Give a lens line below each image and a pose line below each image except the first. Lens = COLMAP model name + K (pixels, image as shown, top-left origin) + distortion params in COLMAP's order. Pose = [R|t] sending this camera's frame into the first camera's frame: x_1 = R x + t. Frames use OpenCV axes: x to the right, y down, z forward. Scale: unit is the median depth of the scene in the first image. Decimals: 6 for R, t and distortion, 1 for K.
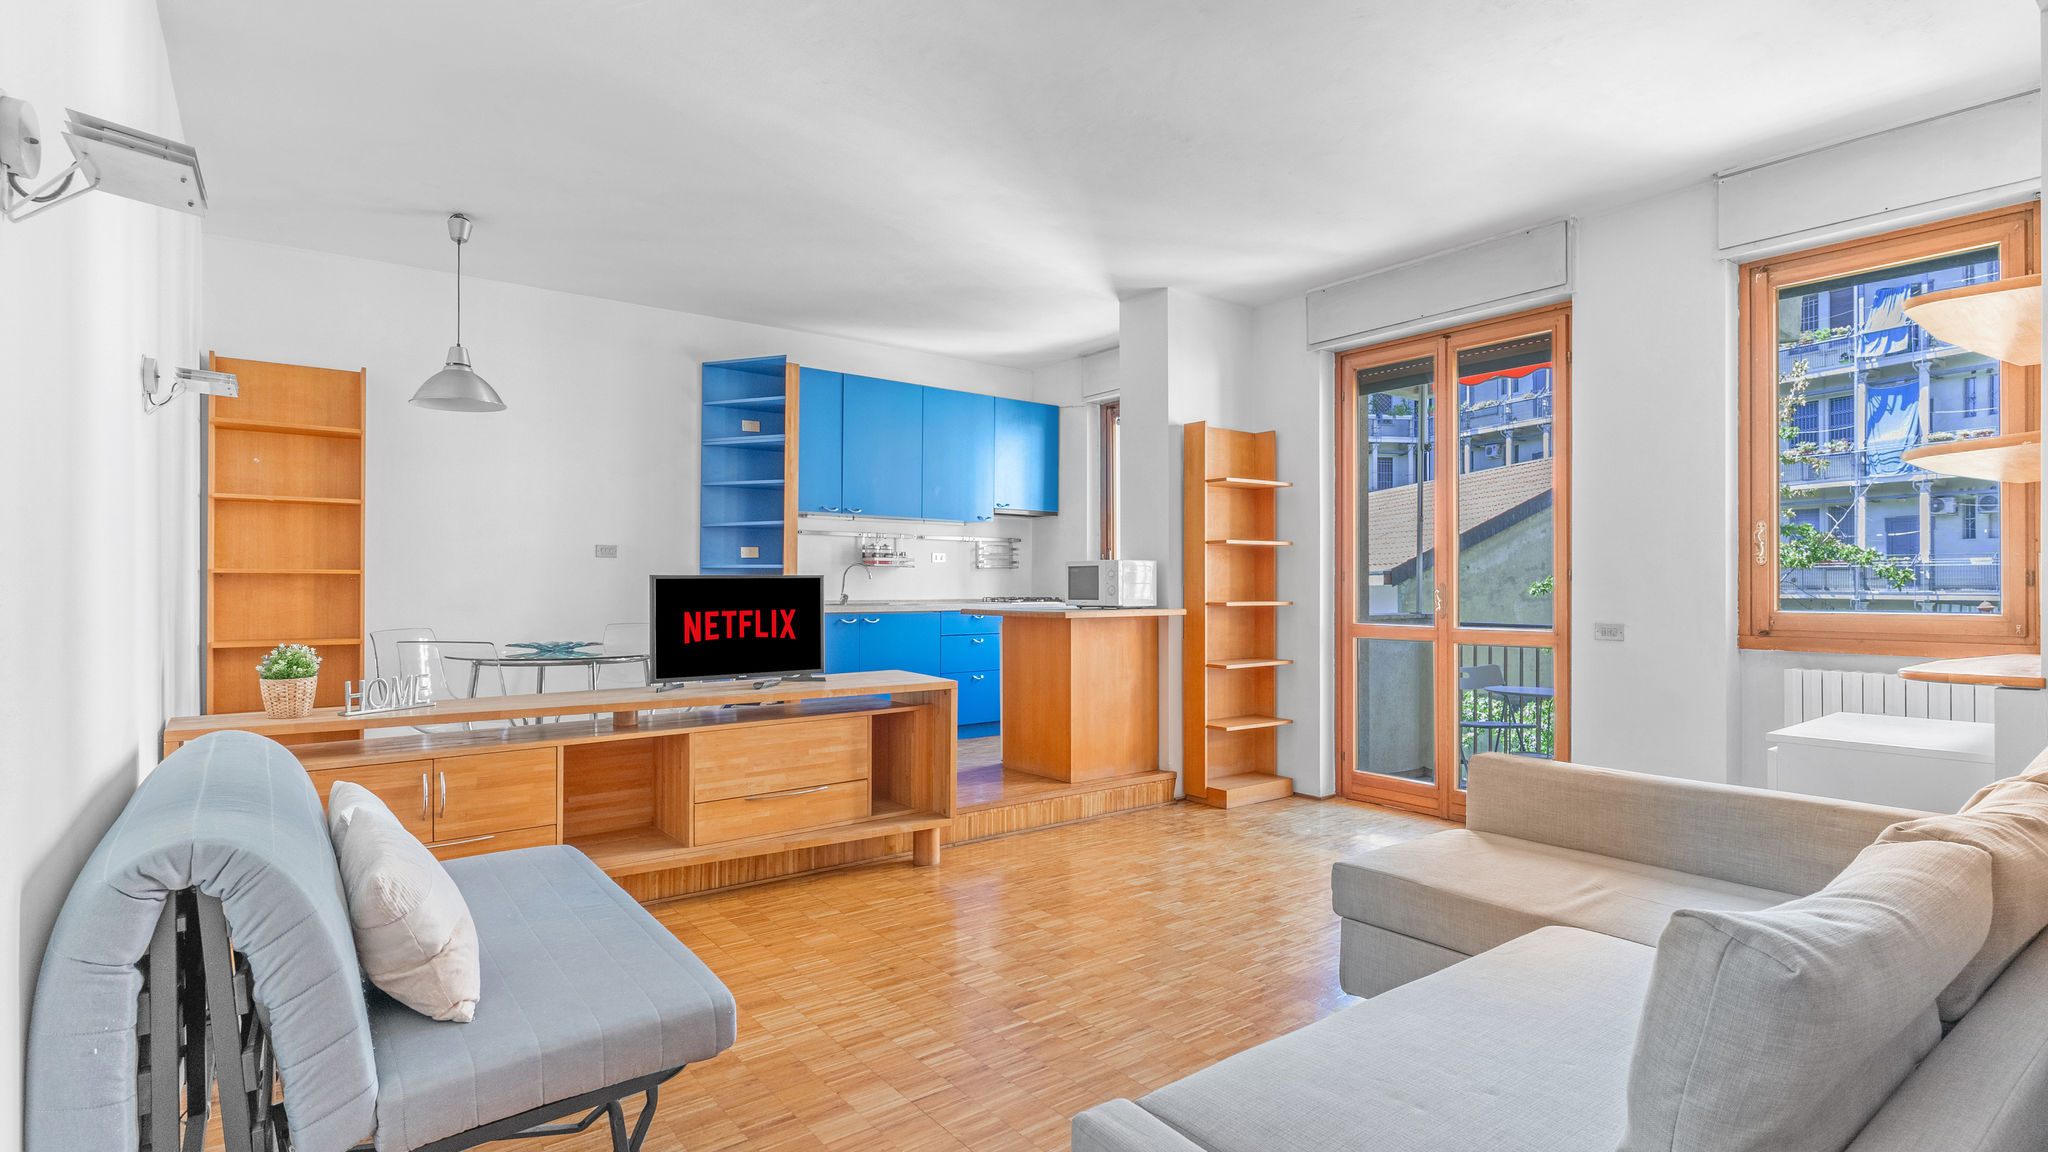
lens RADIAL K [[983.0, 0, 1032.2], [0, 983.0, 589.1], [0, 0, 1]] dist [0.001313, -0.001519]
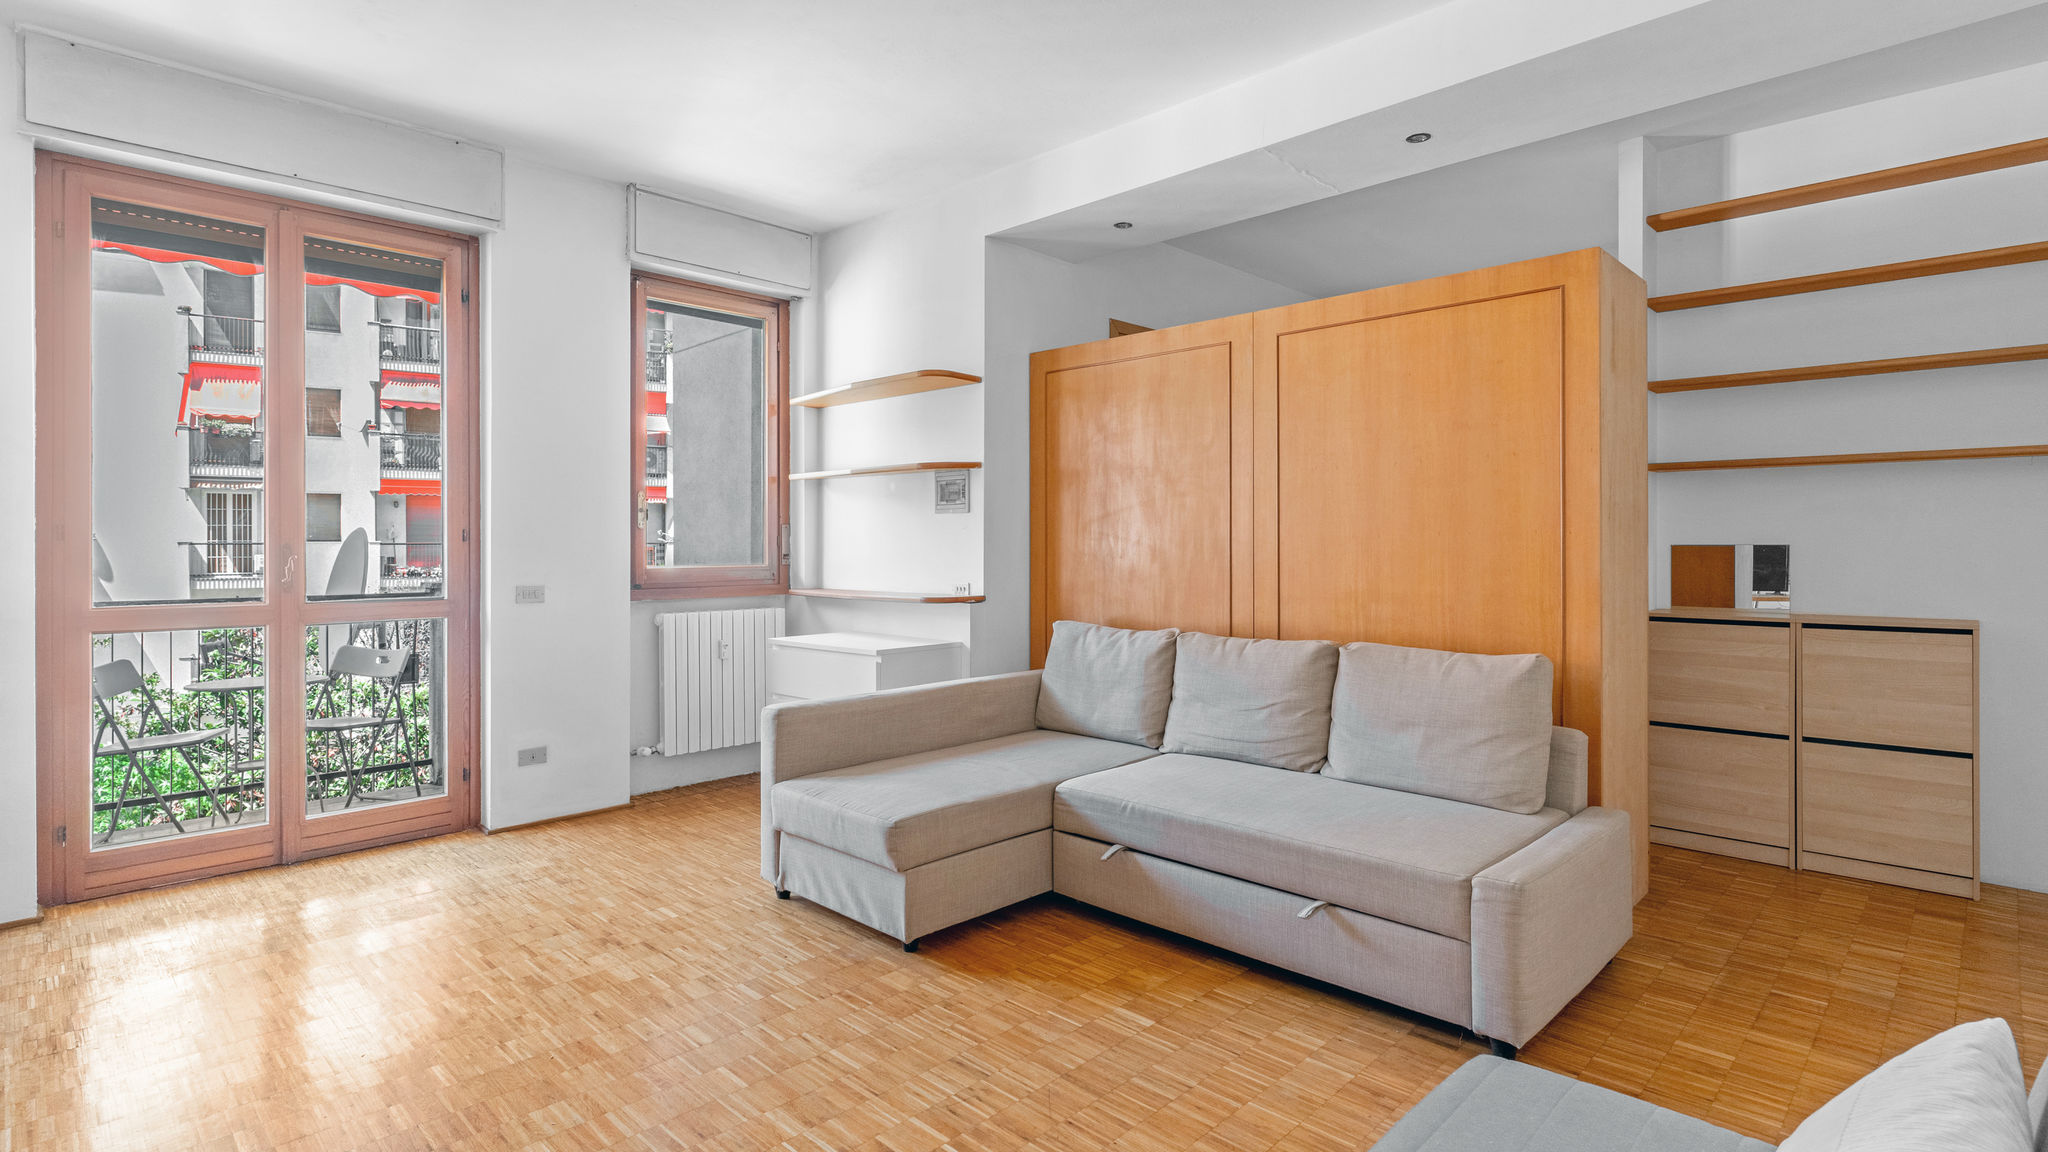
lens RADIAL K [[983.0, 0, 1038.6], [0, 983.0, 555.7], [0, 0, 1]] dist [0.001313, -0.001519]
pose [[-0.148574, -0.012768, 0.988819, -0.461765], [0.004836, 0.999895, 0.013638, -0.005519], [-0.988890, 0.006808, -0.148496, 0.652782]]
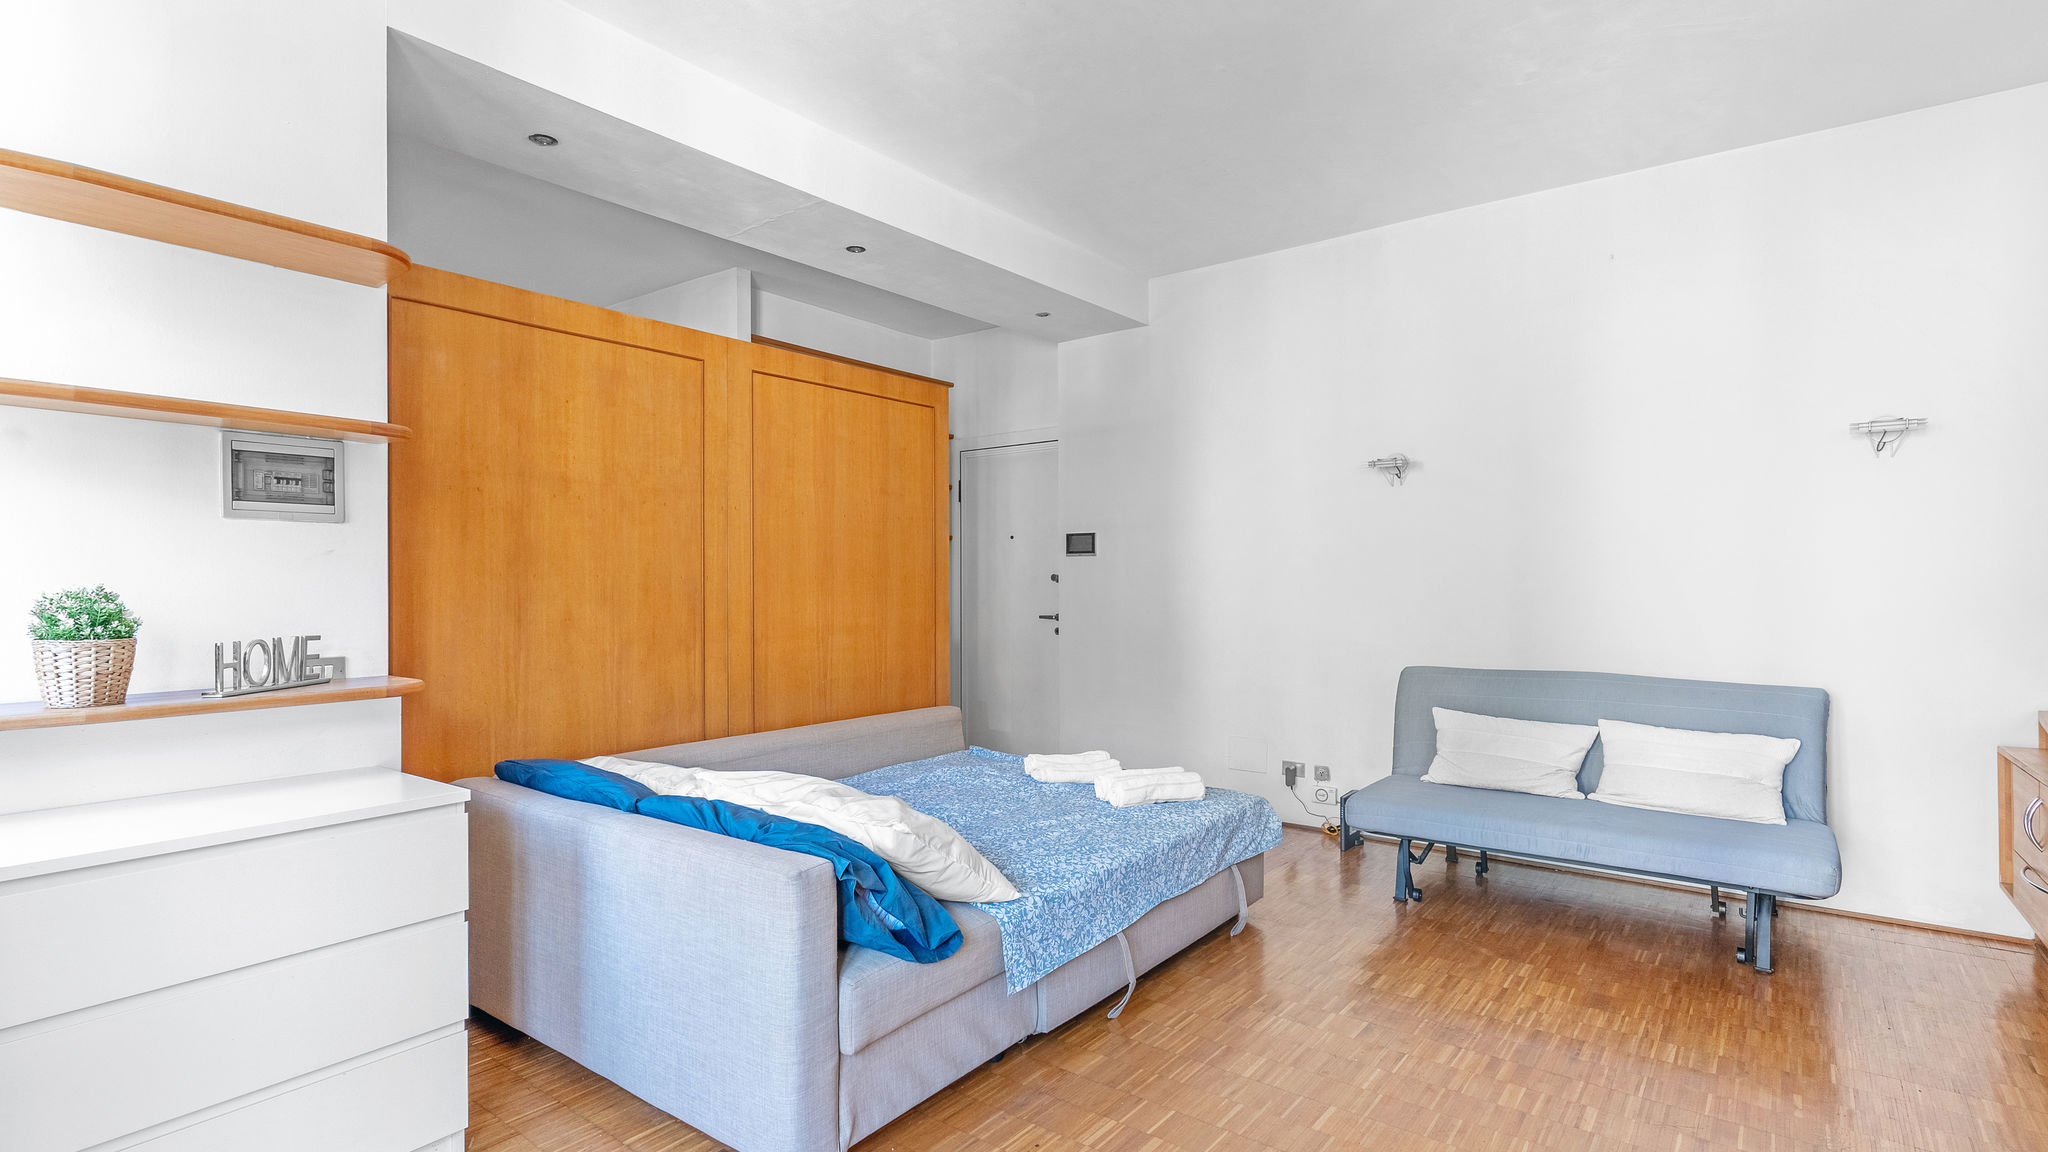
lens RADIAL K [[983.0, 0, 1015.5], [0, 983.0, 586.6], [0, 0, 1]] dist [0.001313, -0.001519]
pose [[-0.970196, 0.001779, -0.242314, 0.356652], [0.000654, 0.999989, 0.004723, -0.004157], [0.242319, 0.004424, -0.970186, 1.198440]]
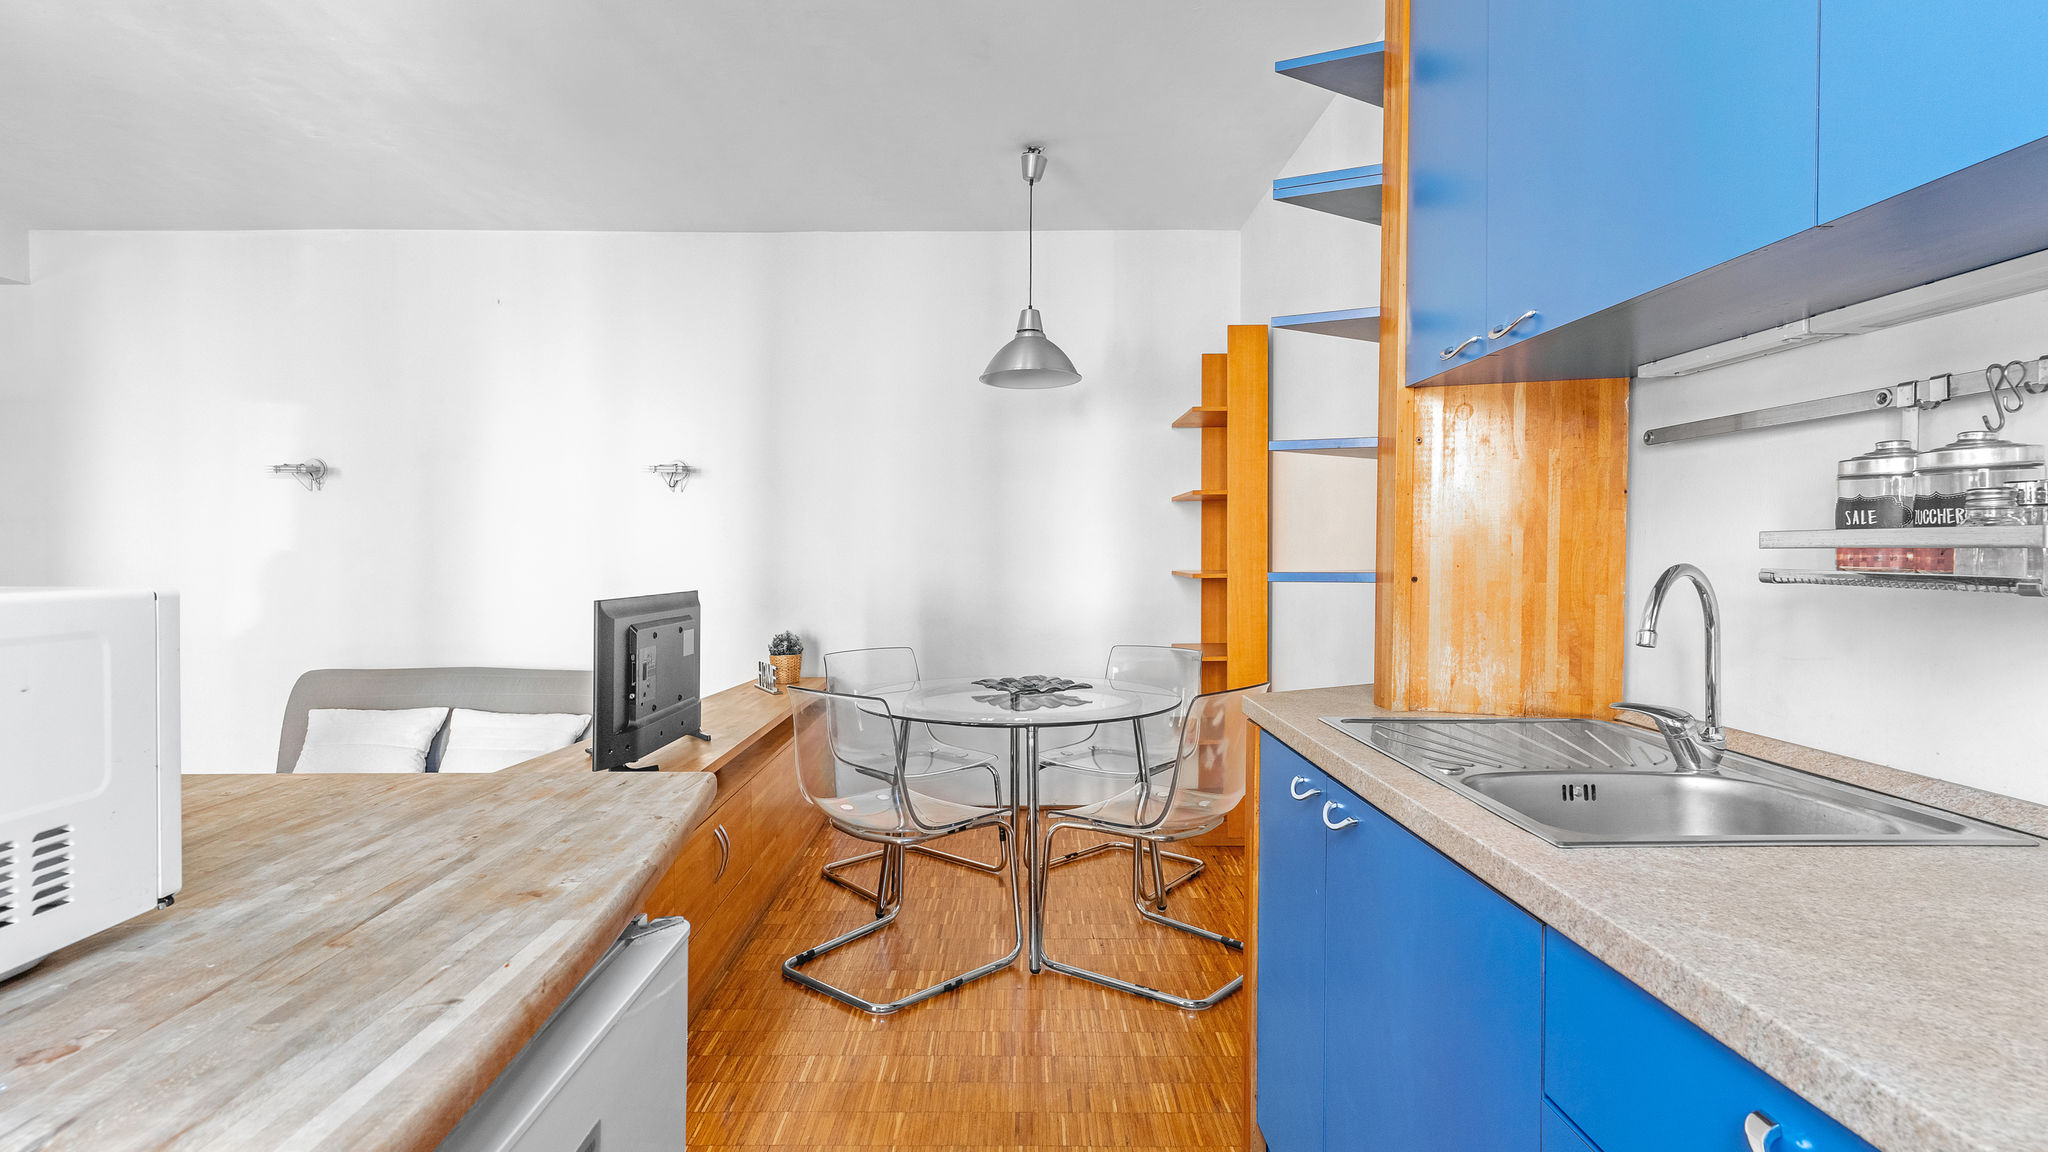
lens RADIAL K [[983.0, 0, 1021.7], [0, 983.0, 569.9], [0, 0, 1]] dist [0.001313, -0.001519]
pose [[-0.607145, 0.018402, -0.794378, 0.090496], [0.000123, 0.999734, 0.023065, -0.045289], [0.794591, 0.013906, -0.606986, 1.534450]]
